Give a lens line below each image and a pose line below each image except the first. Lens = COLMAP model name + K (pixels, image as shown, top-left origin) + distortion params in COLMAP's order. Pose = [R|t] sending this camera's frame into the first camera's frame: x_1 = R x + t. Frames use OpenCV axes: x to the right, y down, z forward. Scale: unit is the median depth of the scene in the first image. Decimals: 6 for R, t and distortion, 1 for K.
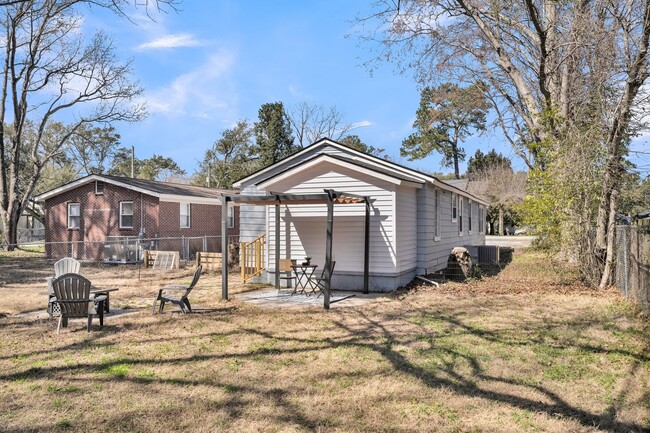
lens RADIAL K [[521.1, 0, 325.0], [0, 521.1, 216.5], [0, 0, 1]] dist [0.004909, 0.001091]
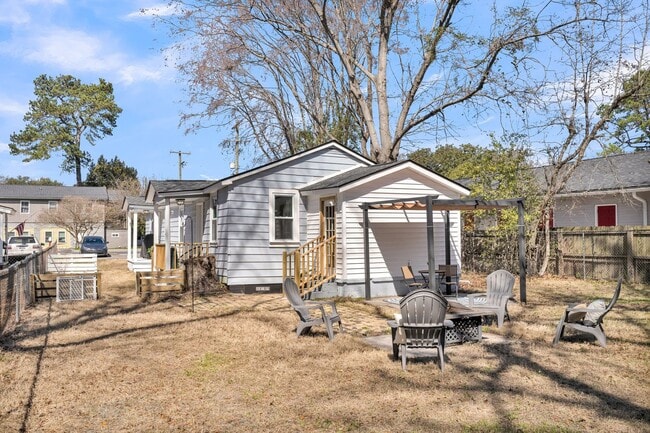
lens RADIAL K [[547.4, 0, 325.0], [0, 547.4, 216.5], [0, 0, 1]] dist [0.000301, -0.003856]
pose [[0.655759, 0.022188, 0.754644, -0.485000], [-0.002362, 0.999623, -0.027339, 0.009369], [-0.754966, 0.016146, 0.655565, 0.230989]]
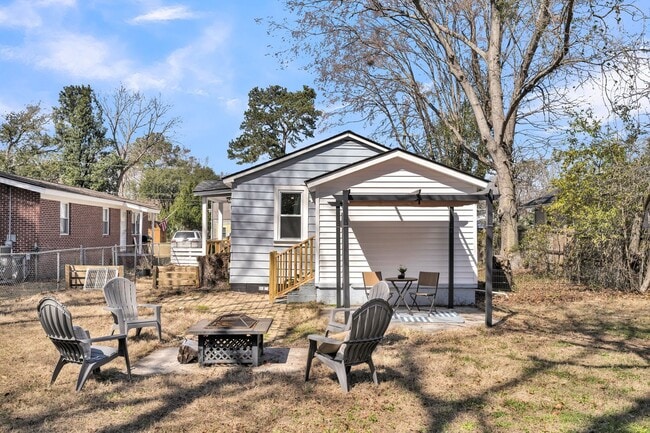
lens RADIAL K [[547.4, 0, 325.0], [0, 547.4, 216.5], [0, 0, 1]] dist [0.000301, -0.003856]
pose [[0.913744, 0.016339, 0.405961, -0.257935], [-0.010545, 0.999808, -0.016506, 0.004435], [-0.406153, 0.010802, 0.913741, 0.117272]]
